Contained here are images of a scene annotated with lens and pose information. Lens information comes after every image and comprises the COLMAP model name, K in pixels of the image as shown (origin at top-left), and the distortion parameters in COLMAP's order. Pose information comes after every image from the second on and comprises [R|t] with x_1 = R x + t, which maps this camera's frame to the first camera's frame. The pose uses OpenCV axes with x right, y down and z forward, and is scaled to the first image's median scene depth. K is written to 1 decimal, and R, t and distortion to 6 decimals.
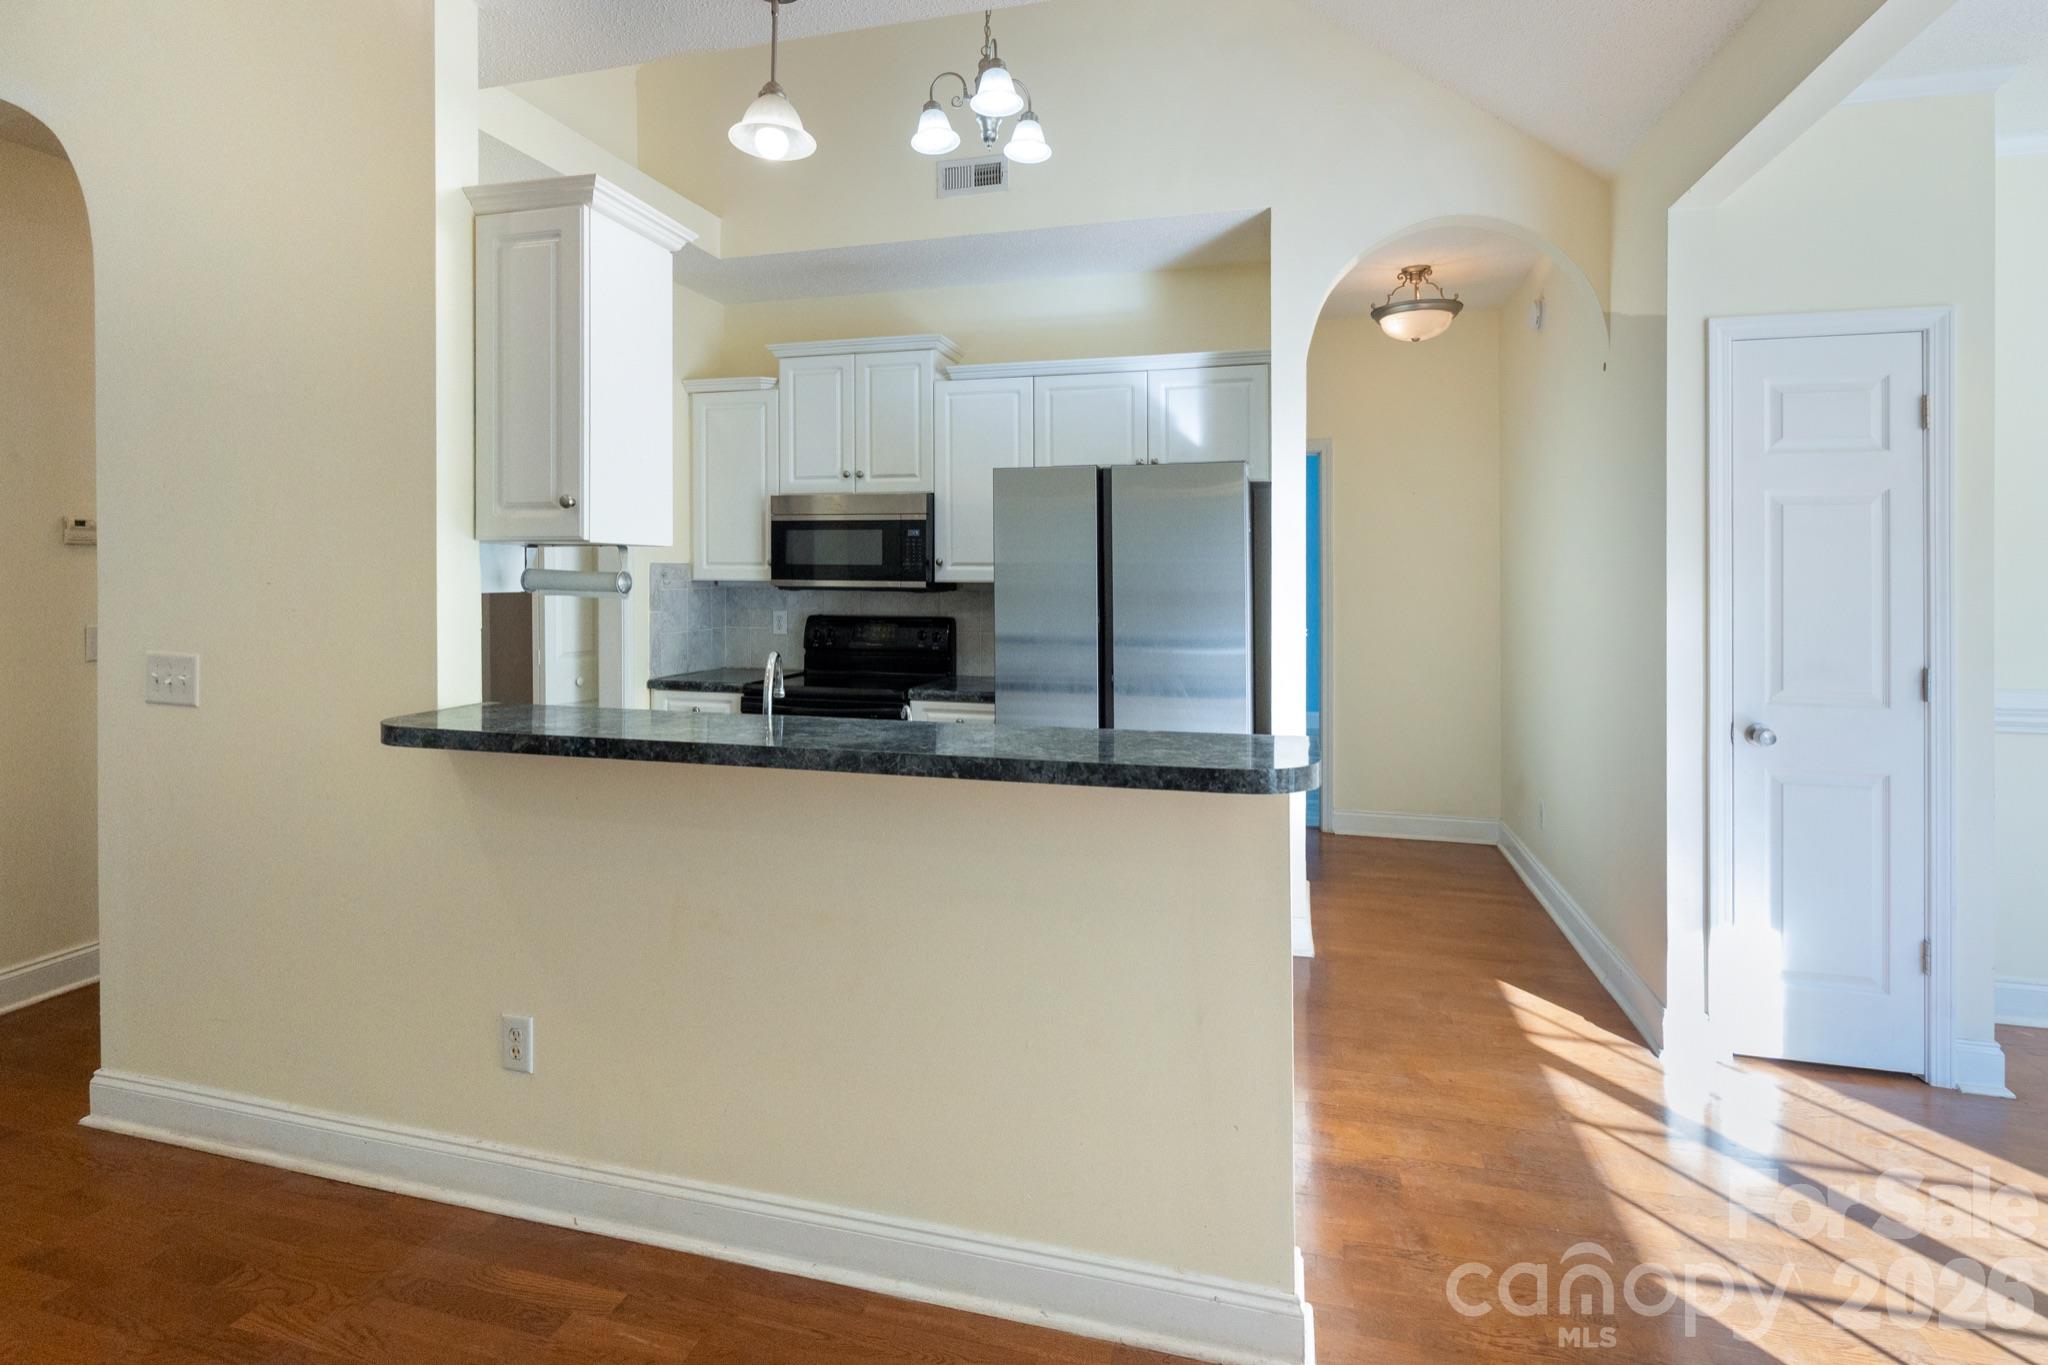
lens RADIAL K [[965.1, 0, 1026.5], [0, 965.1, 564.6], [0, 0, 1]] dist [0.000545, -0.000023]
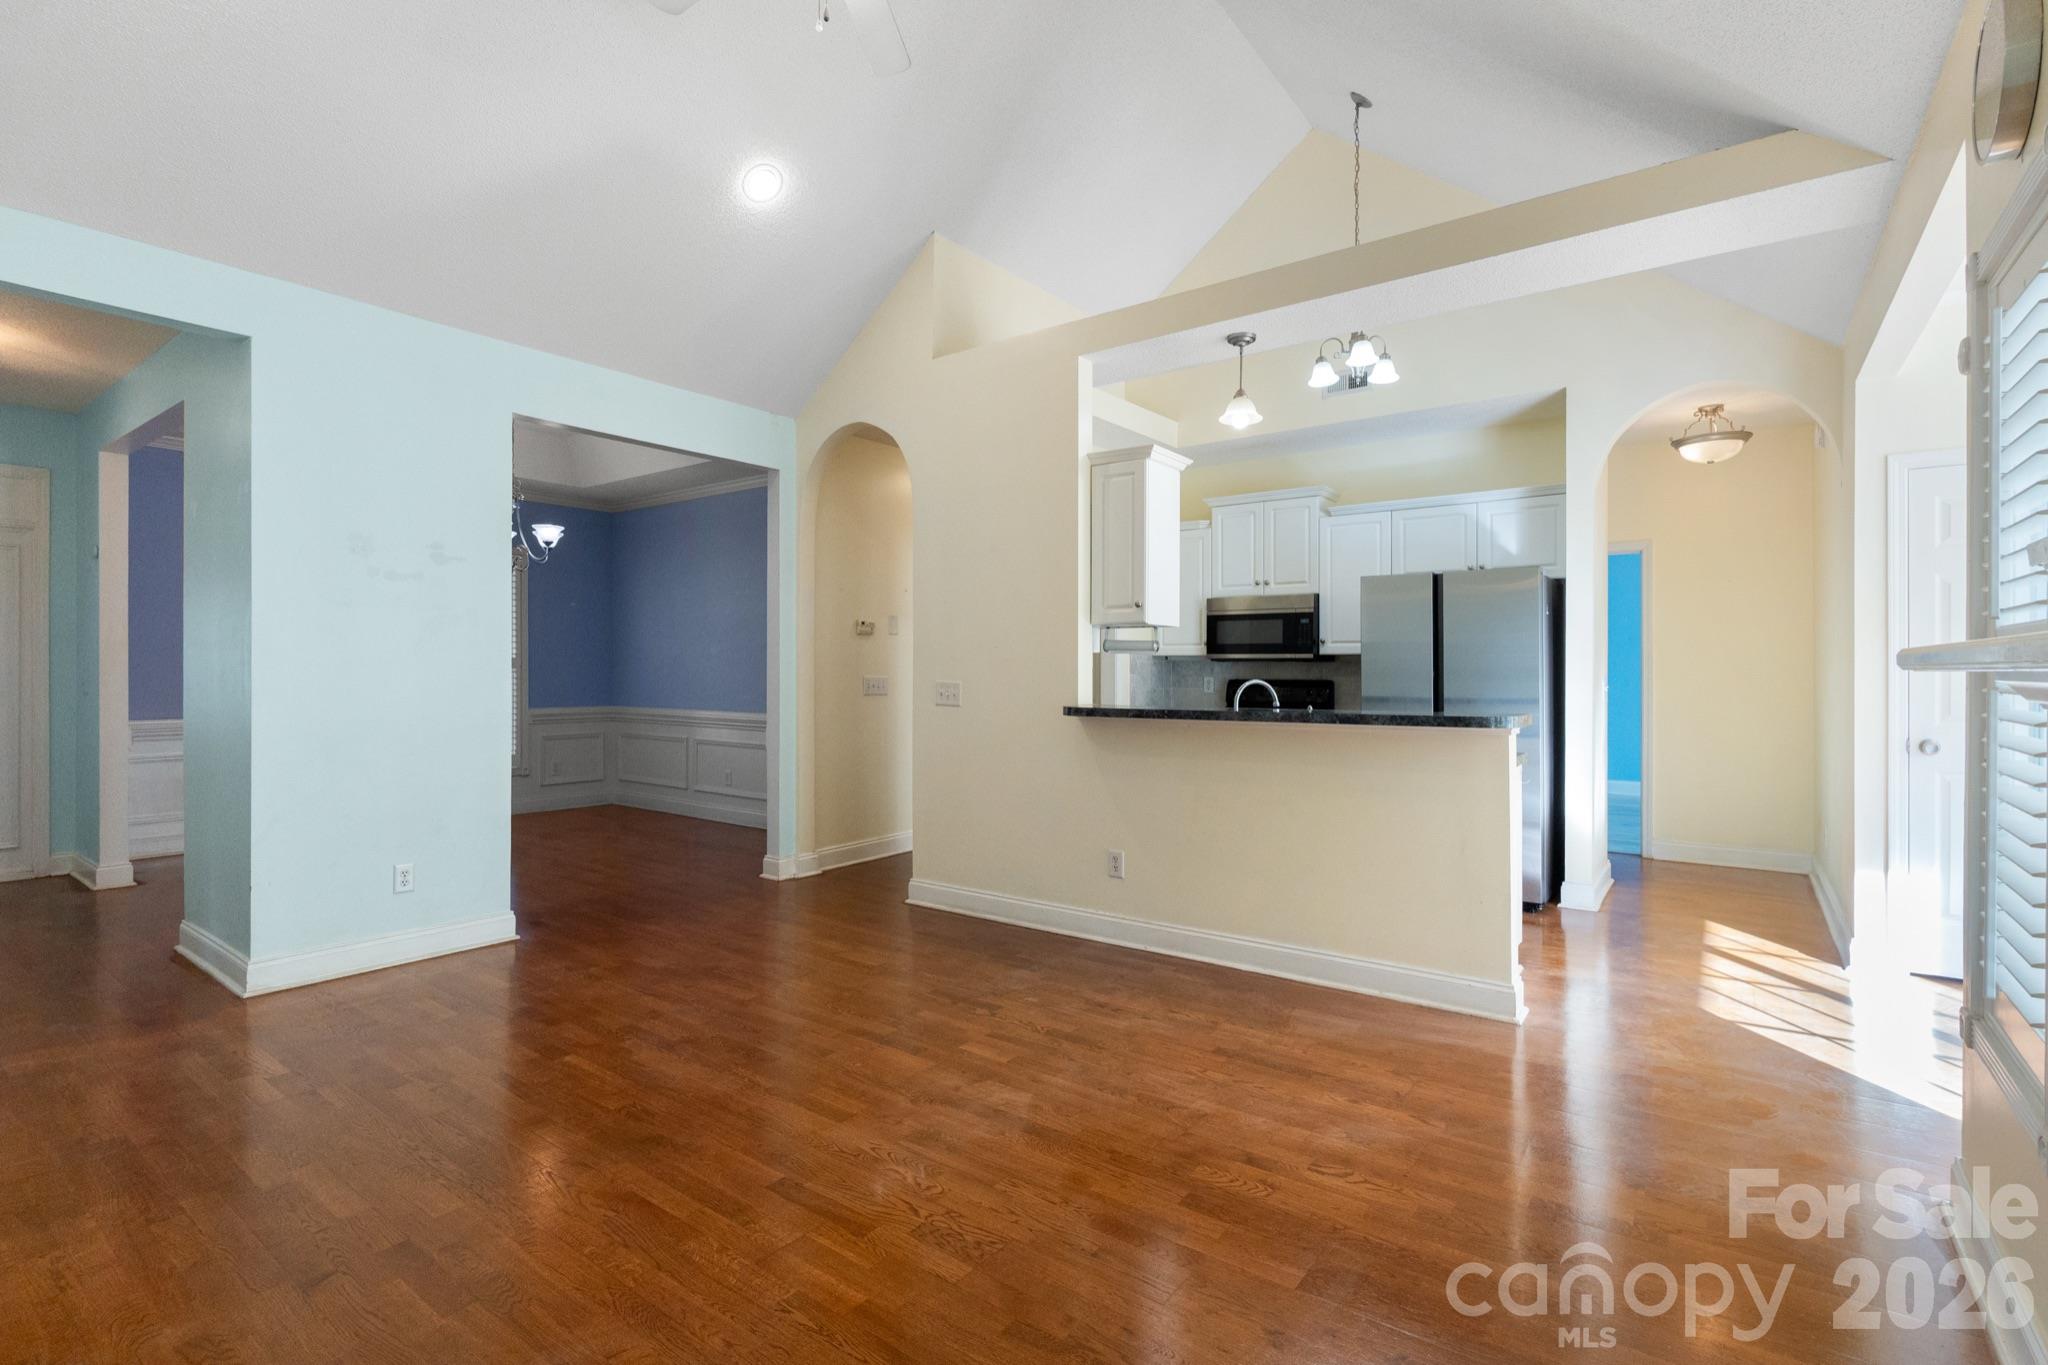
lens RADIAL K [[948.7, 0, 1024.0], [0, 948.7, 682.5], [0, 0, 1]] dist [-0.003562, -0.000188]
pose [[0.927272, 0.003888, -0.374369, 0.030289], [0.003038, 0.999835, 0.017910, 0.035672], [0.374377, -0.017745, 0.927107, -0.536098]]
